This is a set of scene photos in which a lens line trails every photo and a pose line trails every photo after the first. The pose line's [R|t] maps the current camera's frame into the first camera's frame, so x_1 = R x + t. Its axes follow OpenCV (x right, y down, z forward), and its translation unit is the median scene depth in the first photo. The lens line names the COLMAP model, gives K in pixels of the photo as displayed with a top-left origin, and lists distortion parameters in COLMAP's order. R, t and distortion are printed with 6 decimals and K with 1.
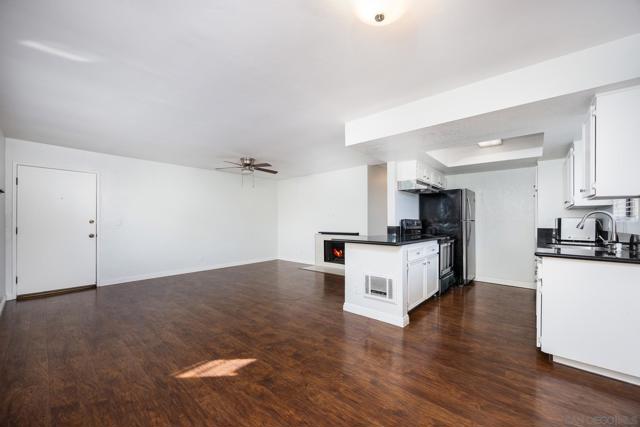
lens RADIAL K [[247.7, 0, 315.1], [0, 247.7, 221.4], [0, 0, 1]] dist [-0.008803, -0.000026]
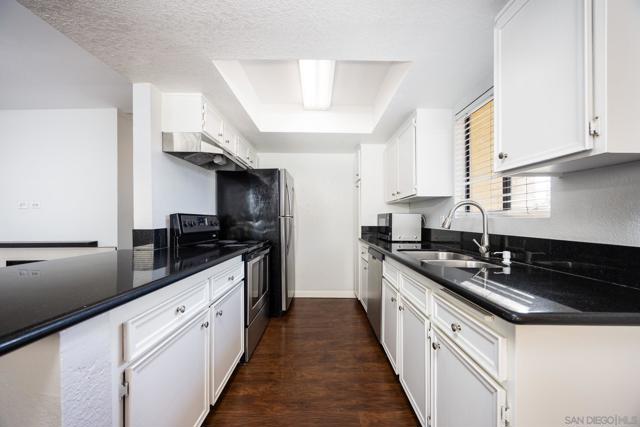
lens RADIAL K [[247.7, 0, 320.0], [0, 247.7, 217.1], [0, 0, 1]] dist [-0.008803, -0.000026]
pose [[0.745863, 0.003420, 0.666091, 0.237673], [0.002378, 0.999967, -0.007796, 0.002911], [-0.666095, 0.007399, 0.745830, 0.441096]]
